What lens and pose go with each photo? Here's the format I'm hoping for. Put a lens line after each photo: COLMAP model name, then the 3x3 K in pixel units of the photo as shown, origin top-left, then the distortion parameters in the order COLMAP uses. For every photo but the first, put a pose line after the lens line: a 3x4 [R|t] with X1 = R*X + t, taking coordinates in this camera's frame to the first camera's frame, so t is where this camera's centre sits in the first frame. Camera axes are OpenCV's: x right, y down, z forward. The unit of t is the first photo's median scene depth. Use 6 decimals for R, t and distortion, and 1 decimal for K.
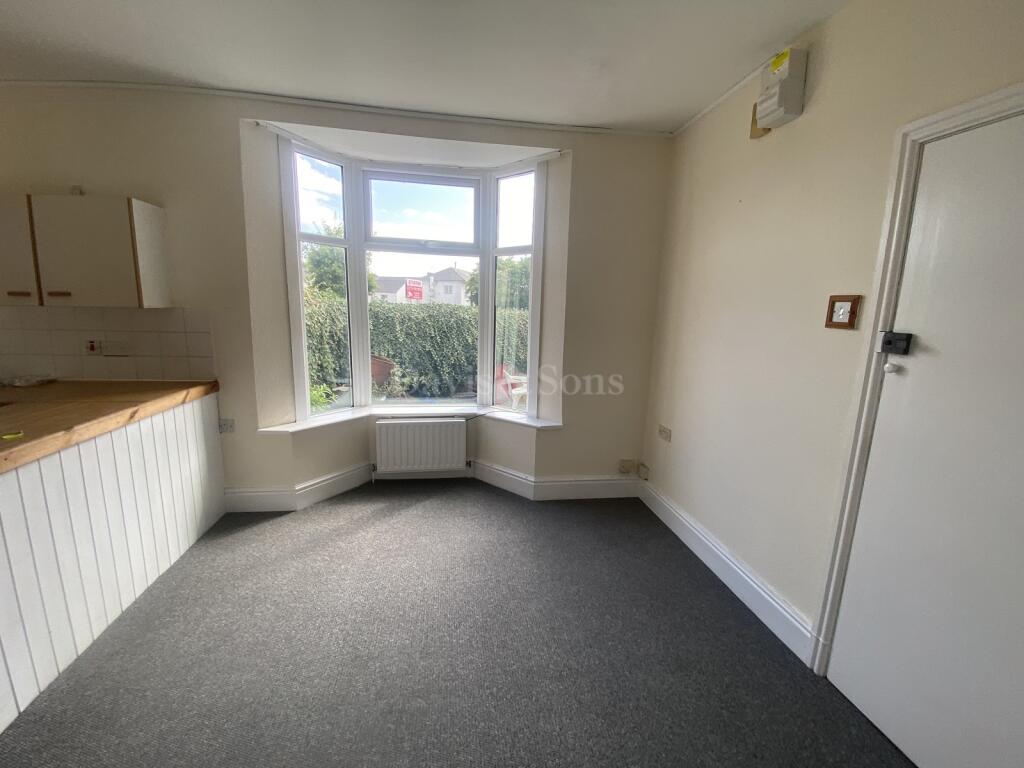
lens RADIAL K [[407.6, 0, 512.0], [0, 407.6, 384.0], [0, 0, 1]] dist [0.001334, -0.017151]
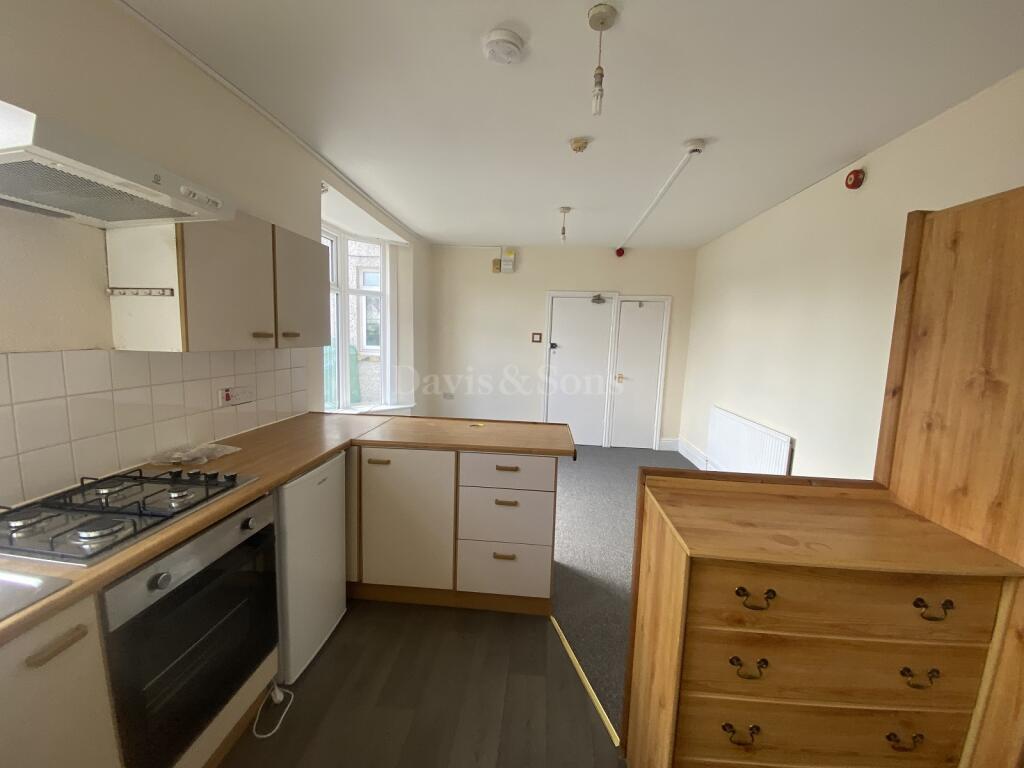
lens RADIAL K [[407.6, 0, 512.0], [0, 407.6, 384.0], [0, 0, 1]] dist [0.001334, -0.017151]
pose [[0.233767, -0.138991, 0.962307, -1.468246], [0.144440, 0.983712, 0.106994, -0.105306], [-0.961504, 0.113983, 0.250036, 0.203561]]
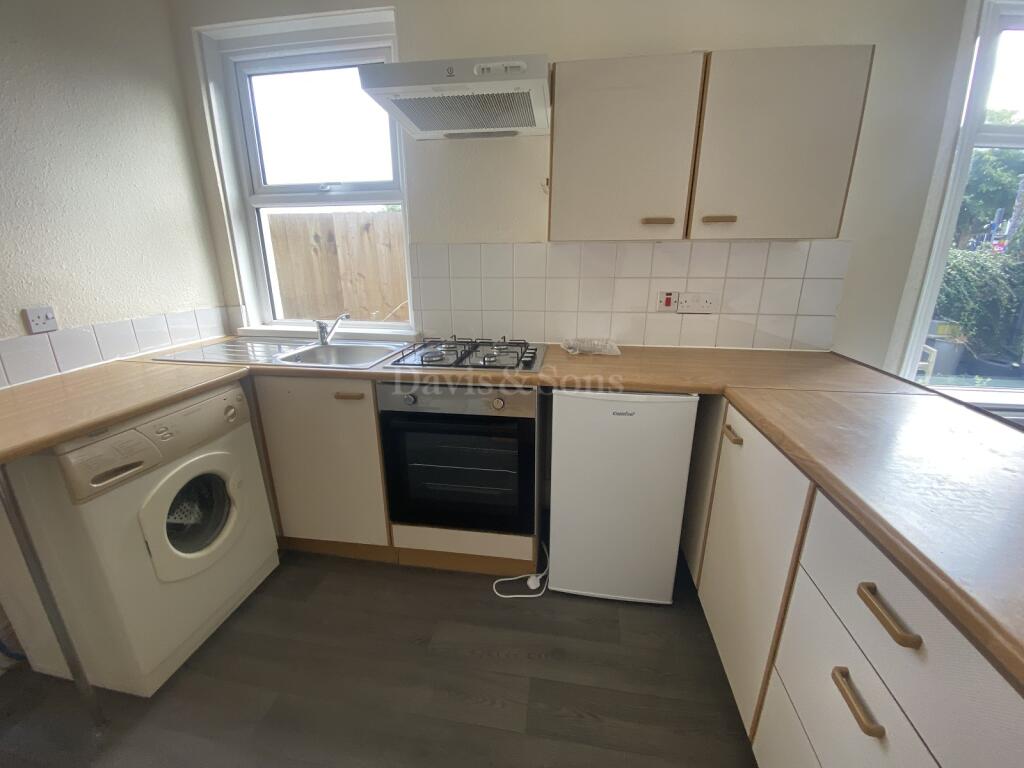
lens RADIAL K [[407.6, 0, 512.0], [0, 407.6, 384.0], [0, 0, 1]] dist [0.001334, -0.017151]
pose [[0.950492, 0.055285, -0.305792, -0.934819], [-0.018198, 0.992261, 0.122829, -0.024823], [0.310216, -0.111183, 0.944142, 0.168501]]
